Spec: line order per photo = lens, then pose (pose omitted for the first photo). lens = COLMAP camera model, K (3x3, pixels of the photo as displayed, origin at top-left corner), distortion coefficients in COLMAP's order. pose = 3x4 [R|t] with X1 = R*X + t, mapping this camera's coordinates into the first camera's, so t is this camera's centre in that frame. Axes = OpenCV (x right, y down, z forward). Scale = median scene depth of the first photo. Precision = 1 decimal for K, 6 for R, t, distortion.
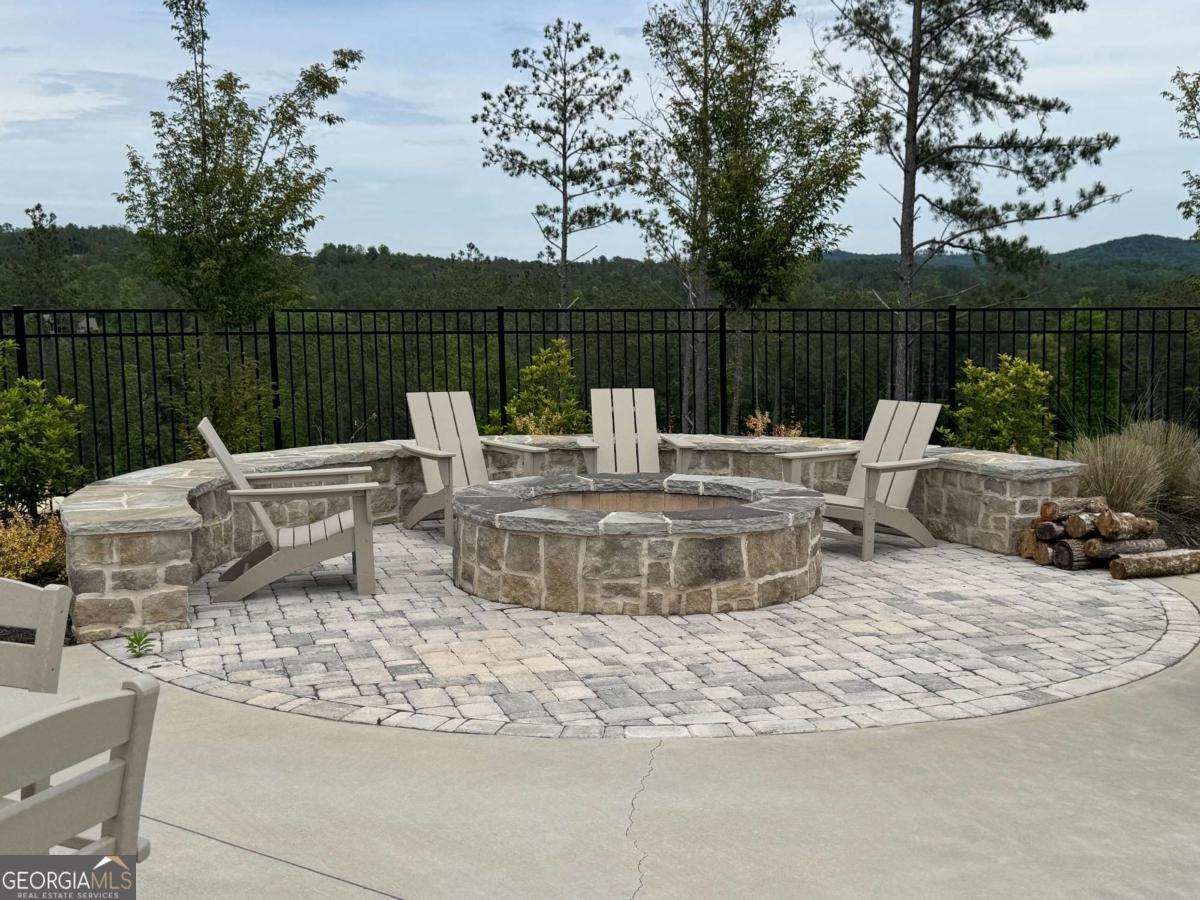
lens RADIAL K [[1398.4, 0, 600.0], [0, 1398.4, 450.0], [0, 0, 1]] dist [0.282626, -0.802345]
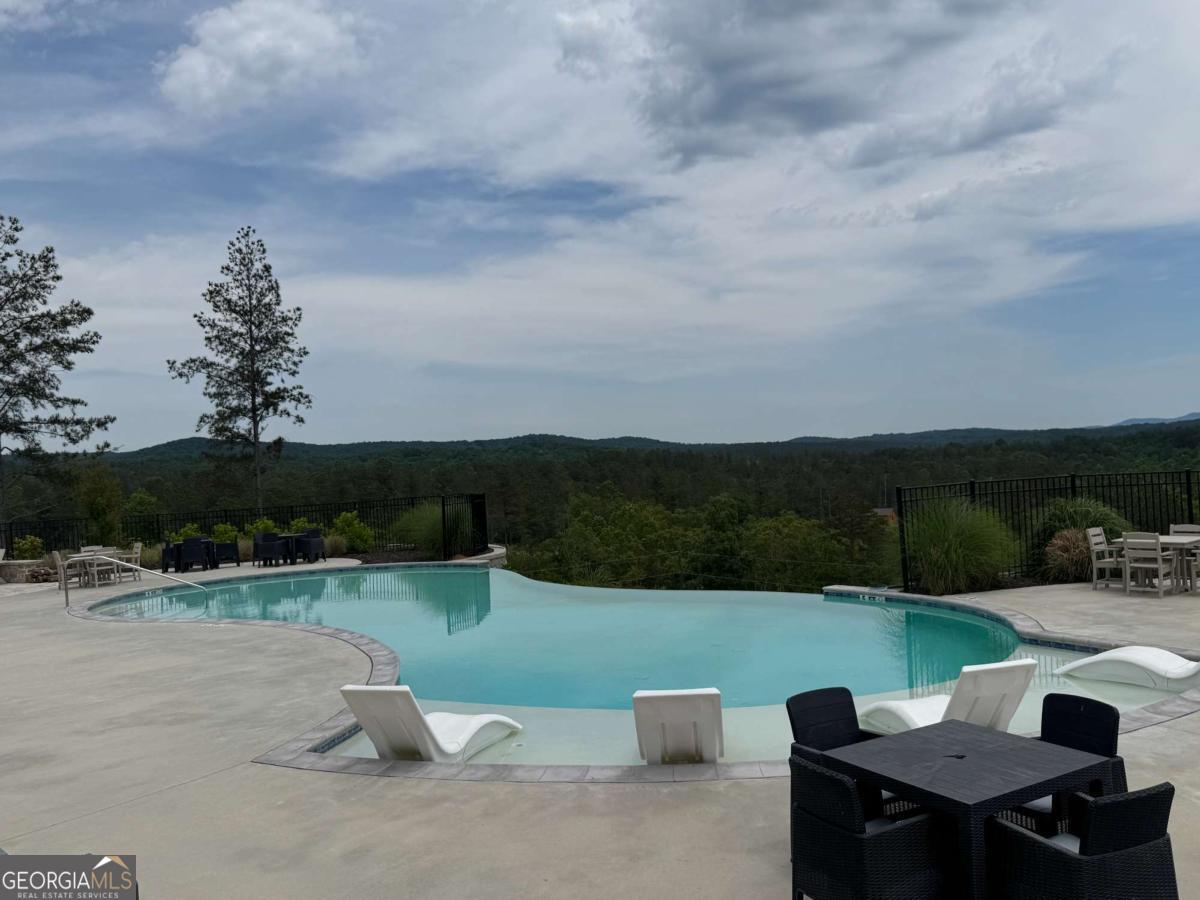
lens RADIAL K [[1025.0, 0, 600.0], [0, 1025.0, 450.0], [0, 0, 1]] dist [-0.001602, 0.003438]
pose [[0.738868, -0.028847, 0.673233, -0.090758], [0.120321, 0.988675, -0.089688, 0.029803], [-0.663021, 0.147272, 0.733971, -0.448862]]
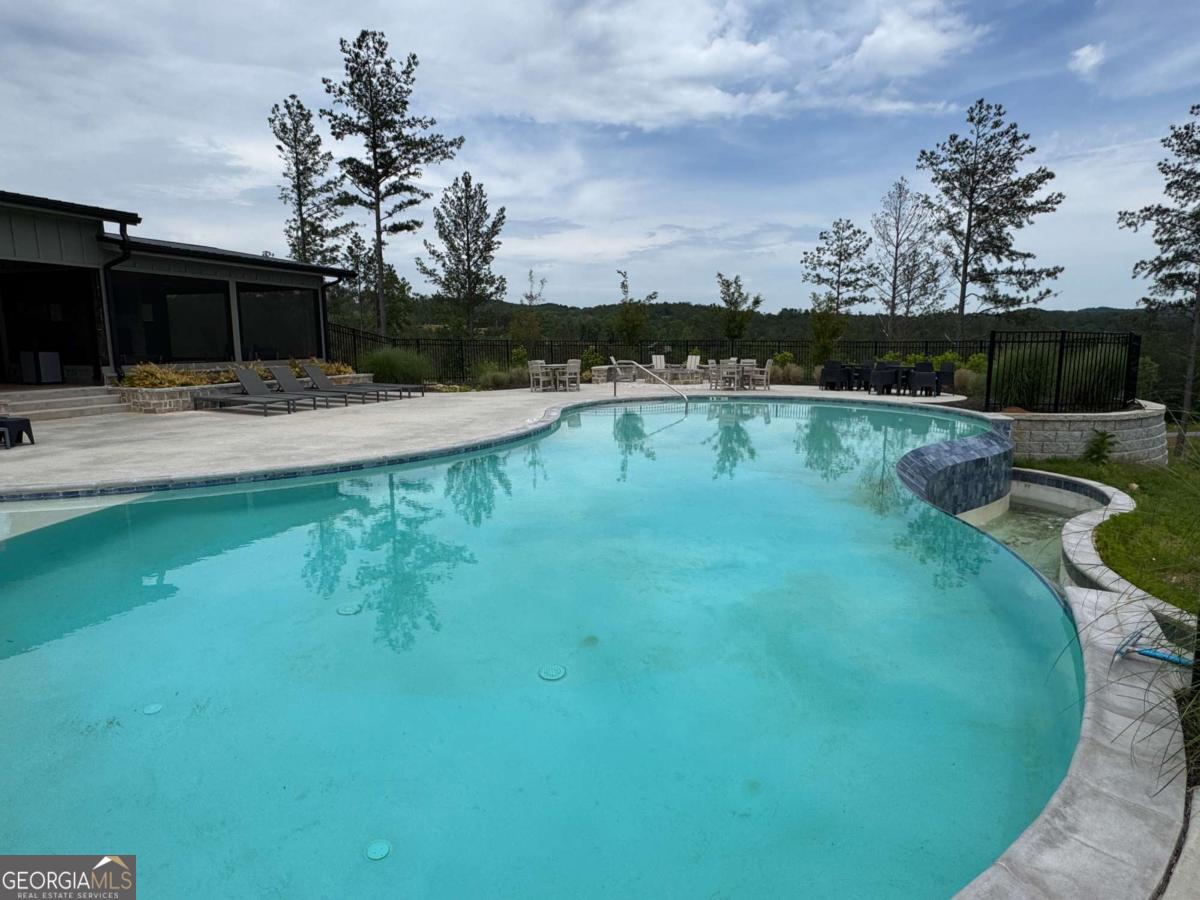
lens RADIAL K [[701.8, 0, 600.0], [0, 701.8, 450.0], [0, 0, 1]] dist [0.002583, 0.001114]
pose [[0.904806, 0.068759, -0.420235, 0.179977], [-0.045893, 0.996875, 0.064296, 0.034119], [0.423343, -0.038889, 0.905134, -0.339081]]
